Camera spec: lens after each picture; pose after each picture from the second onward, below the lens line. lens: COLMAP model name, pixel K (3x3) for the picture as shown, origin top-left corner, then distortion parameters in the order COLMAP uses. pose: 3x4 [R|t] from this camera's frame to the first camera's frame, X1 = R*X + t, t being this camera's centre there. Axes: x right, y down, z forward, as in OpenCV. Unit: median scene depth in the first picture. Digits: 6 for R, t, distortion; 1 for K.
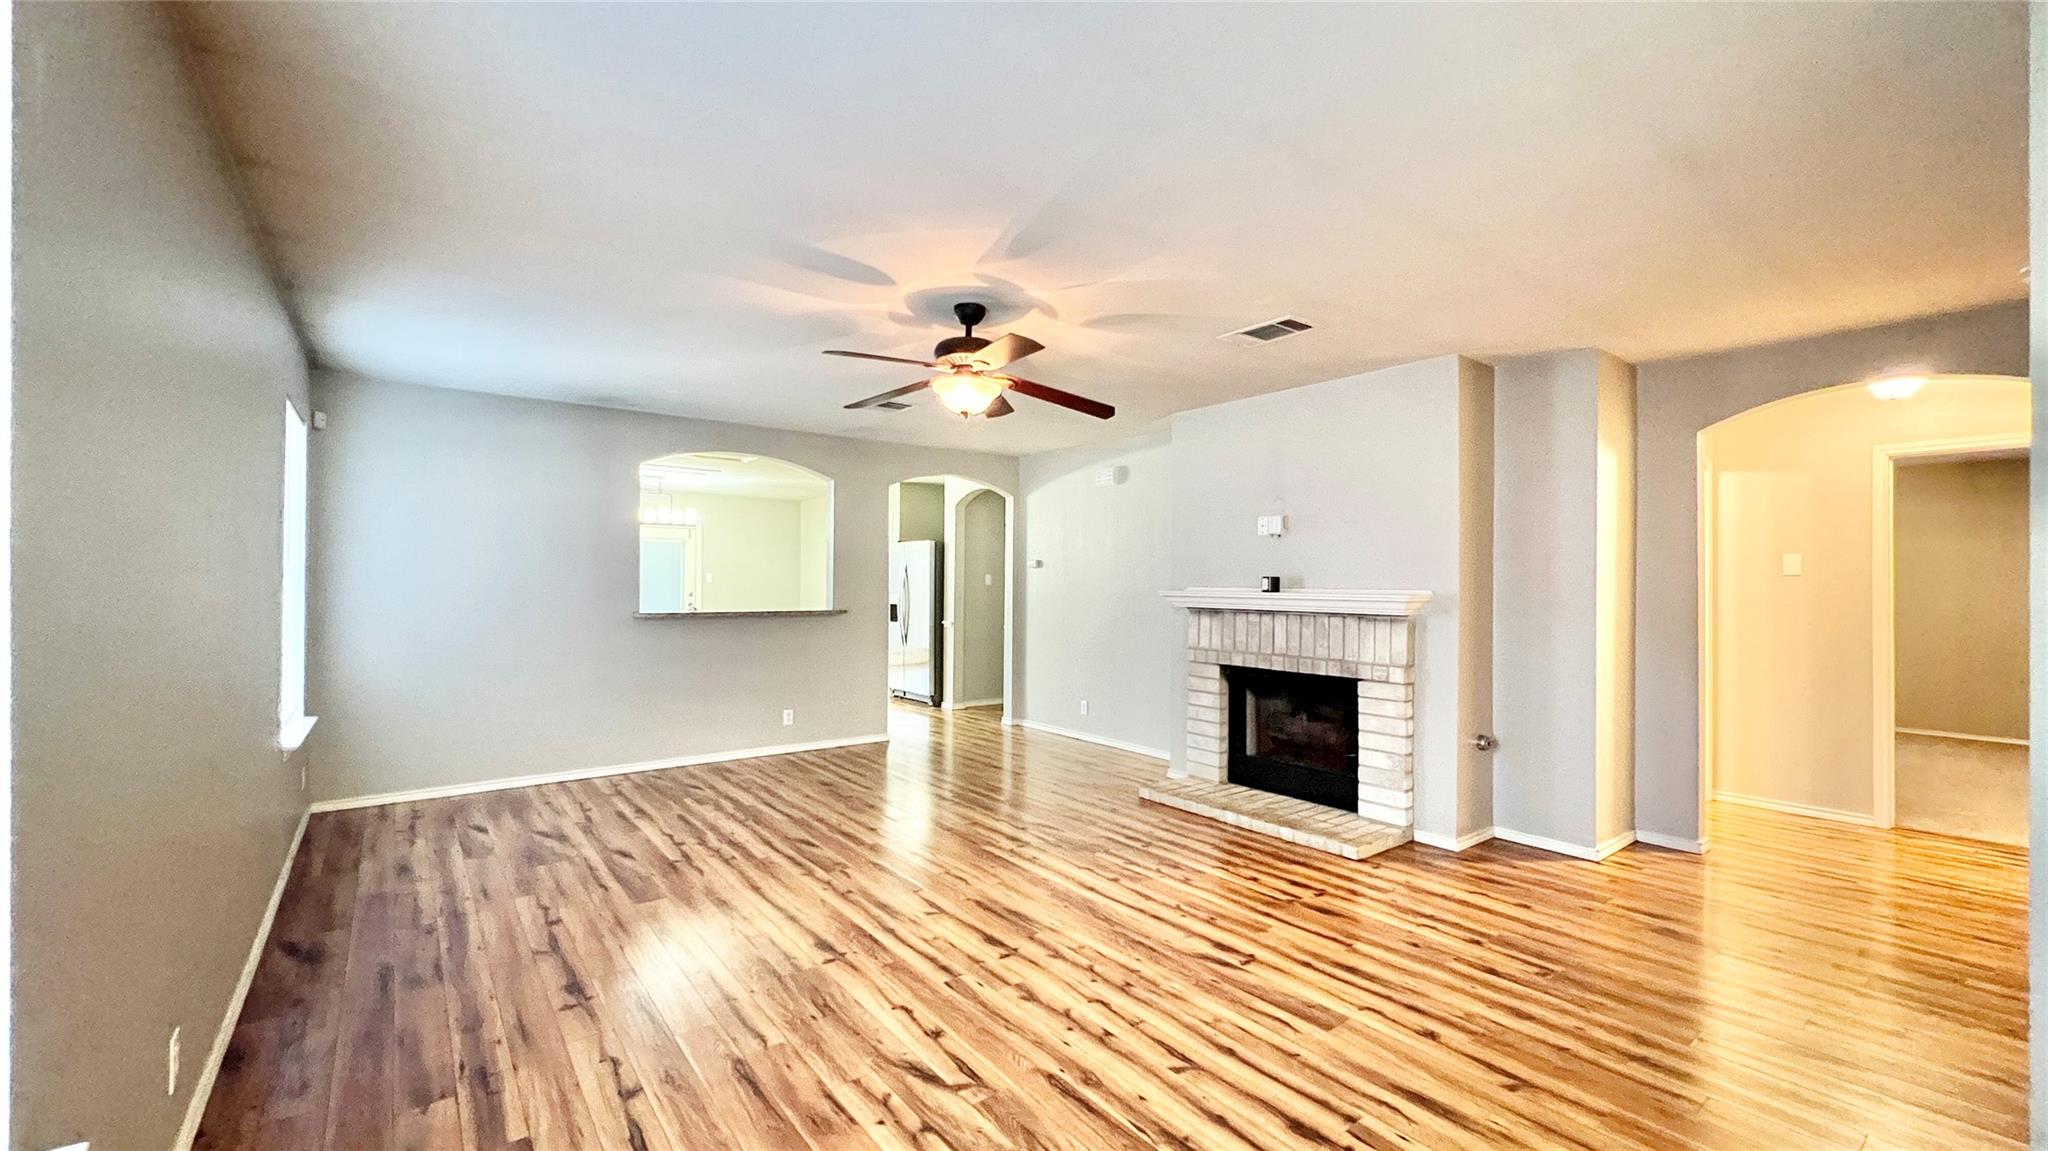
lens RADIAL K [[819.9, 0, 1024.1], [0, 819.9, 575.0], [0, 0, 1]] dist [-0.001373, -0.000162]
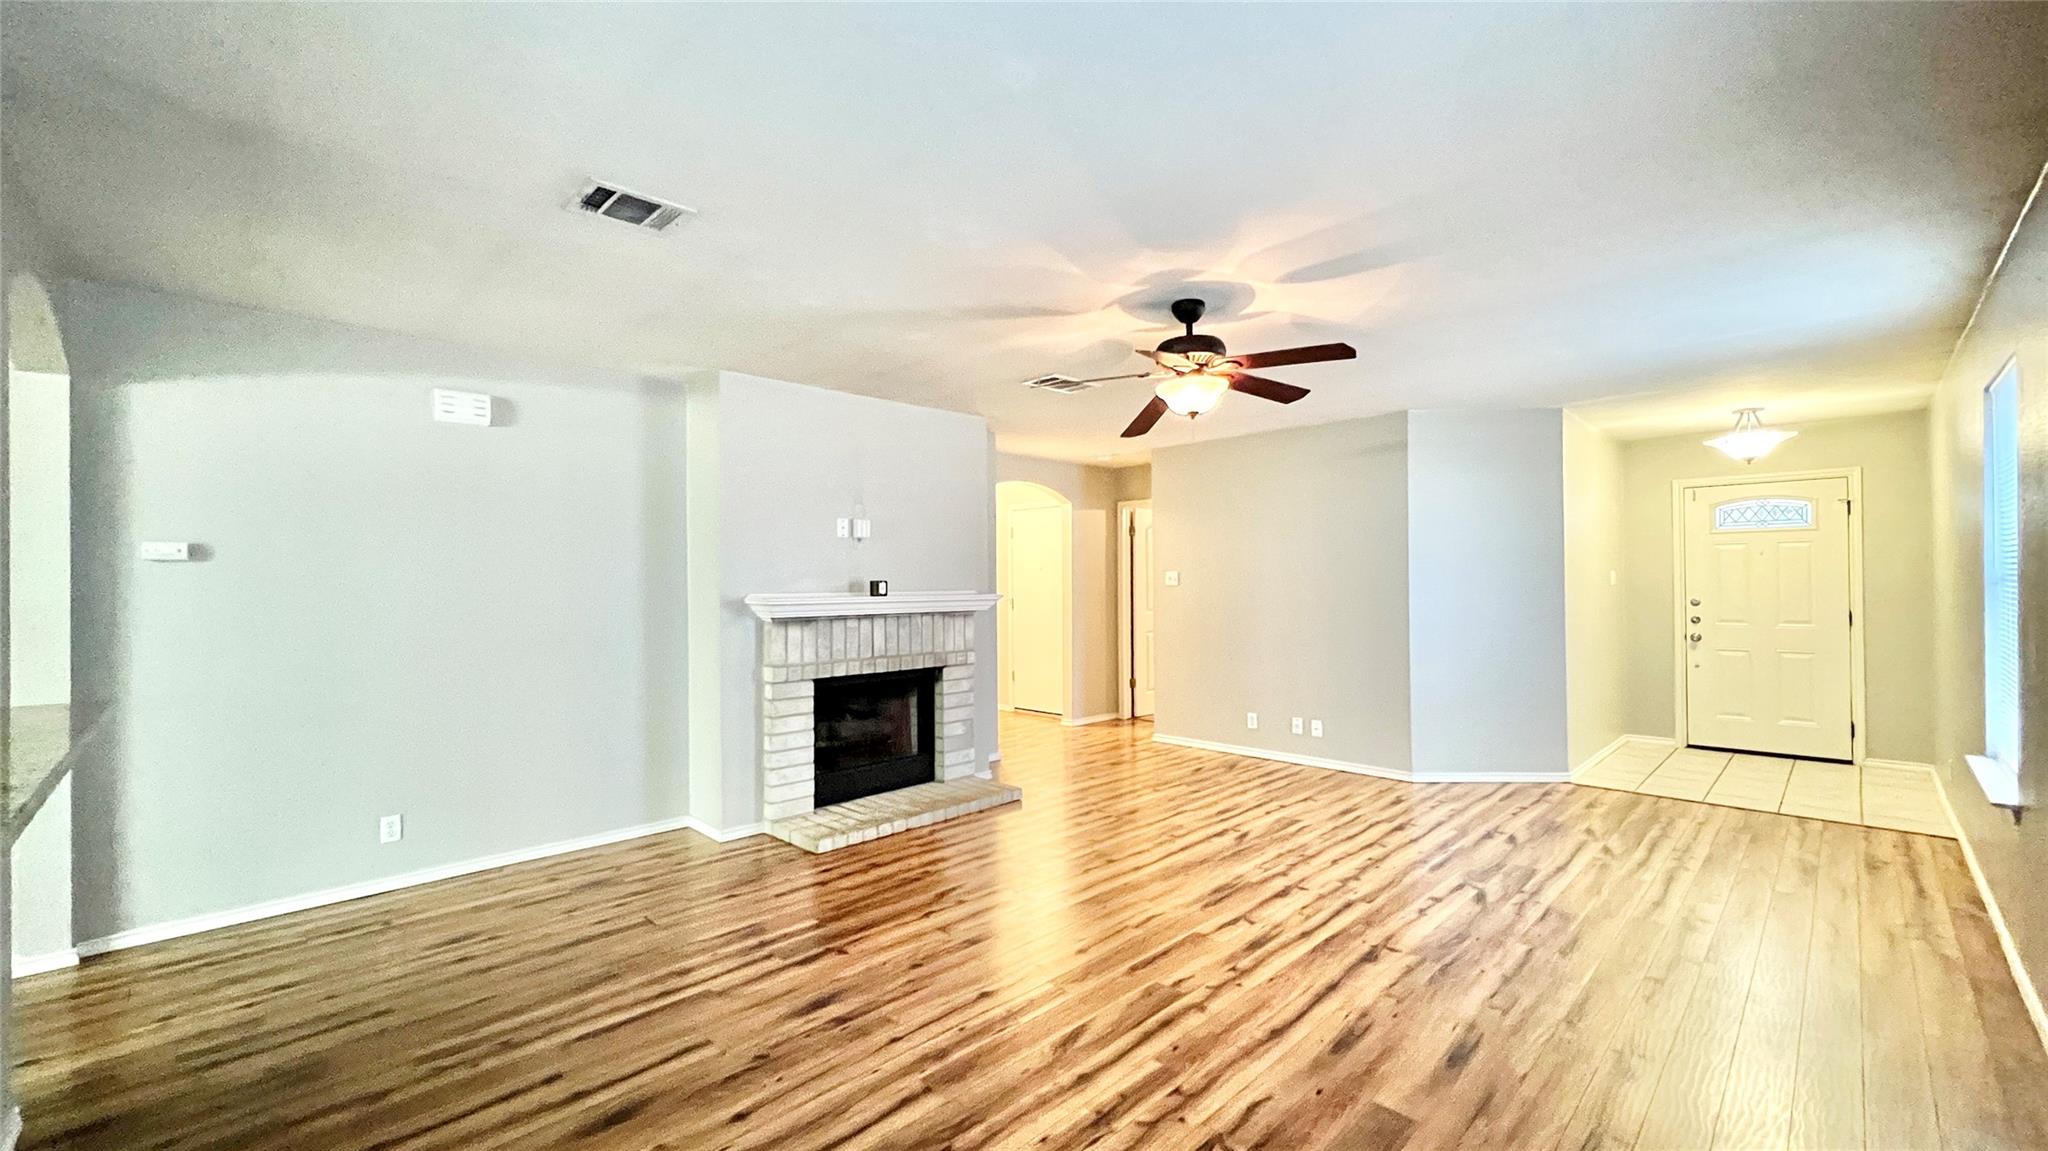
lens RADIAL K [[819.9, 0, 1024.1], [0, 819.9, 576.5], [0, 0, 1]] dist [-0.001373, -0.000162]
pose [[-0.127594, 0.000232, 0.991826, -0.820727], [-0.003447, 0.999994, -0.000678, -0.003589], [-0.991821, -0.003505, -0.127592, 1.079795]]
